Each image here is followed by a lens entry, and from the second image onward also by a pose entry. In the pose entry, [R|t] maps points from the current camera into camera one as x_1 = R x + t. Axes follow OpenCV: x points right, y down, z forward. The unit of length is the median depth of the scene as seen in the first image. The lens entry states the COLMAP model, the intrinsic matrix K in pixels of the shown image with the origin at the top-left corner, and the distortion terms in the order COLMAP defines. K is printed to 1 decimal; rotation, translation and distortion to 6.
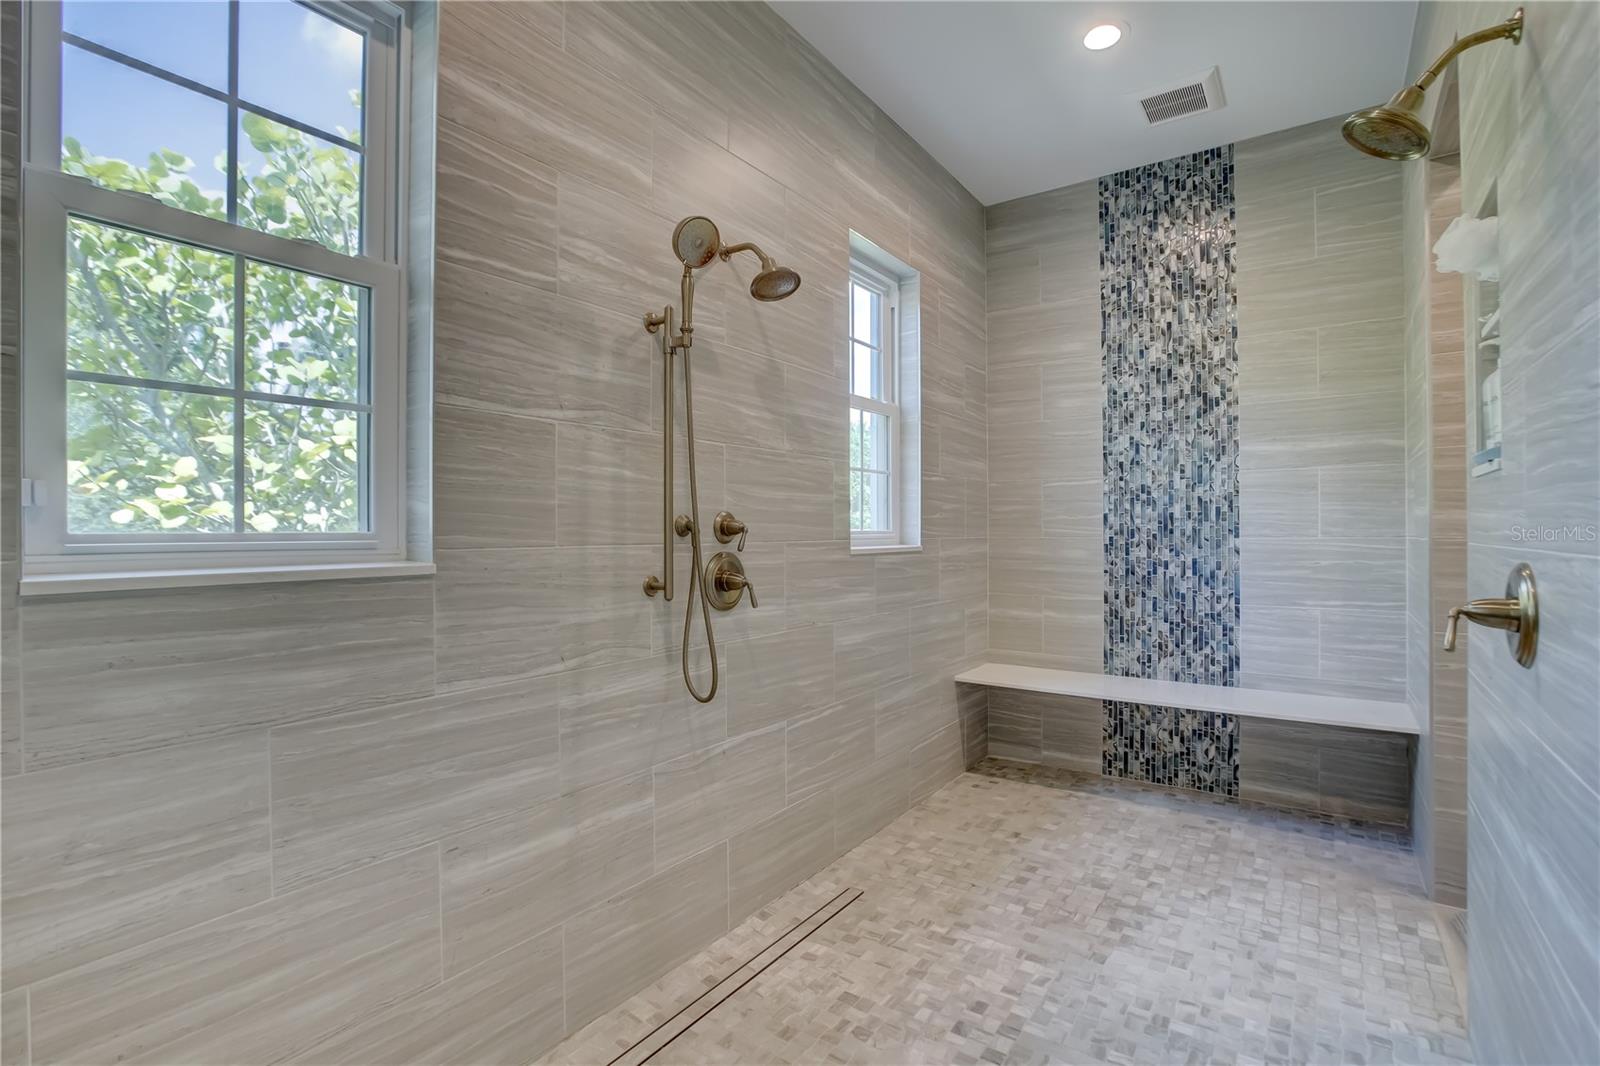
lens RADIAL K [[736.3, 0, 807.3], [0, 736.3, 534.5], [0, 0, 1]] dist [-0.058243, 0.026428]
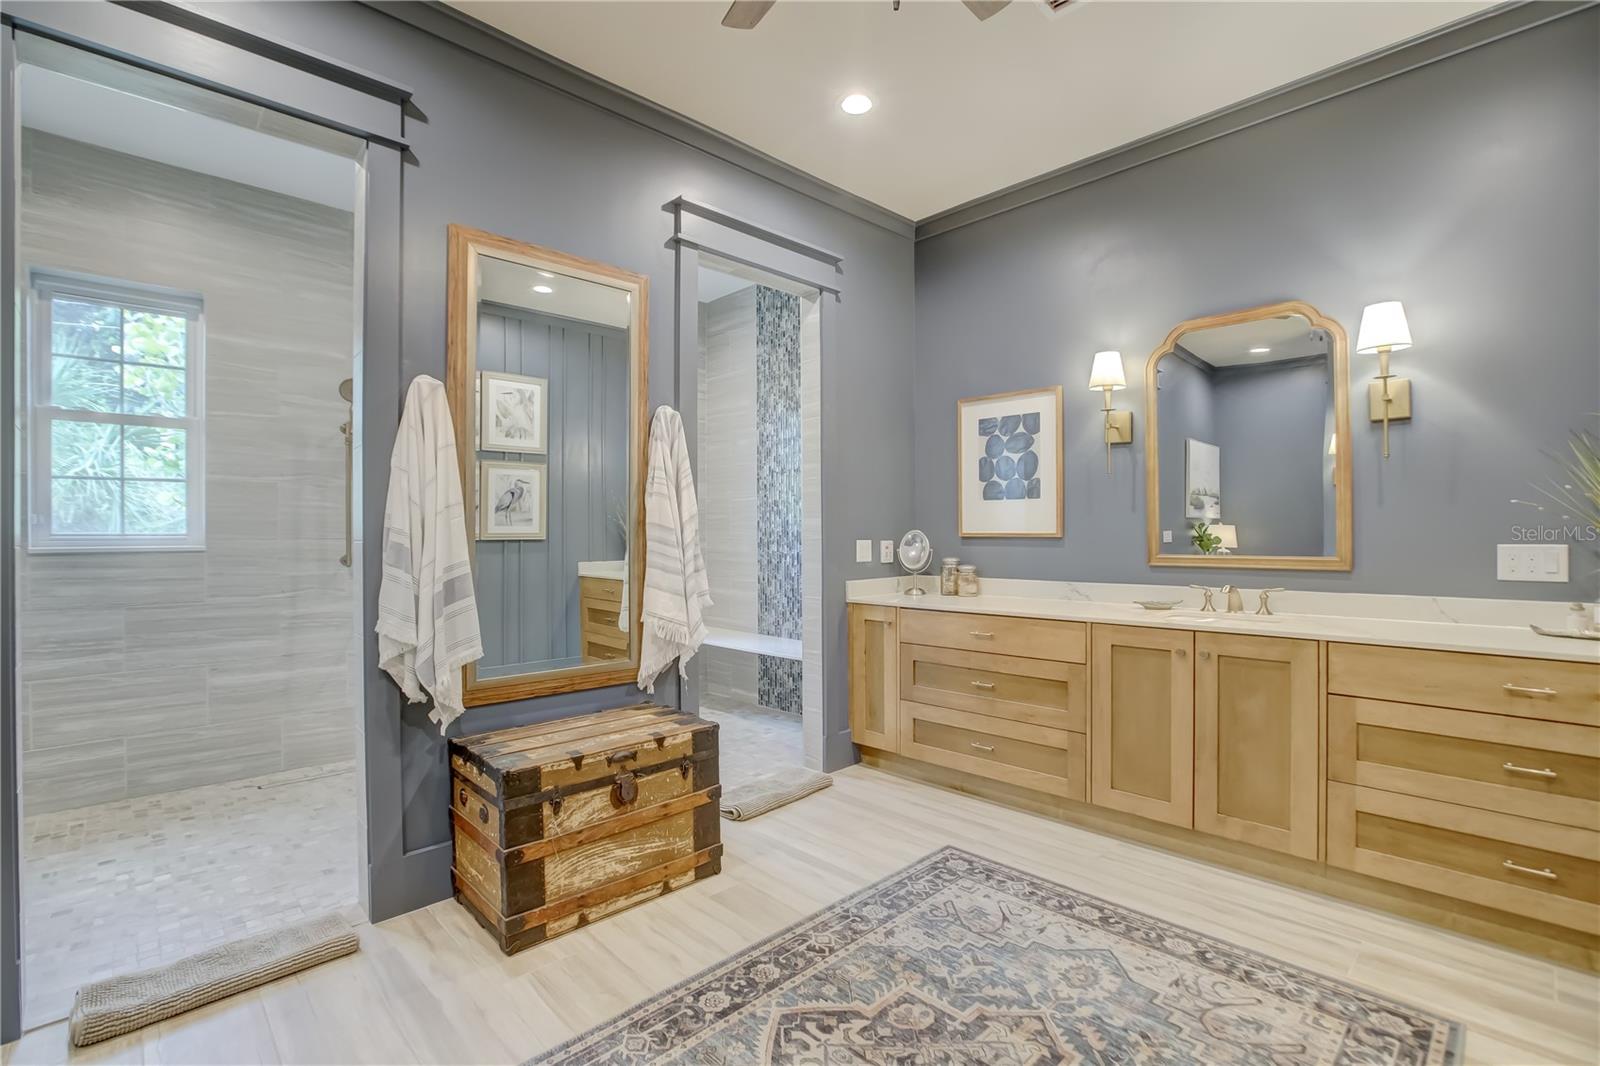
lens RADIAL K [[736.3, 0, 807.3], [0, 736.3, 534.5], [0, 0, 1]] dist [-0.058243, 0.026428]
pose [[0.983339, 0.001457, -0.181777, 0.805383], [-0.001769, 0.999997, -0.001559, 0.000826], [0.181774, 0.001854, 0.983339, -0.411952]]
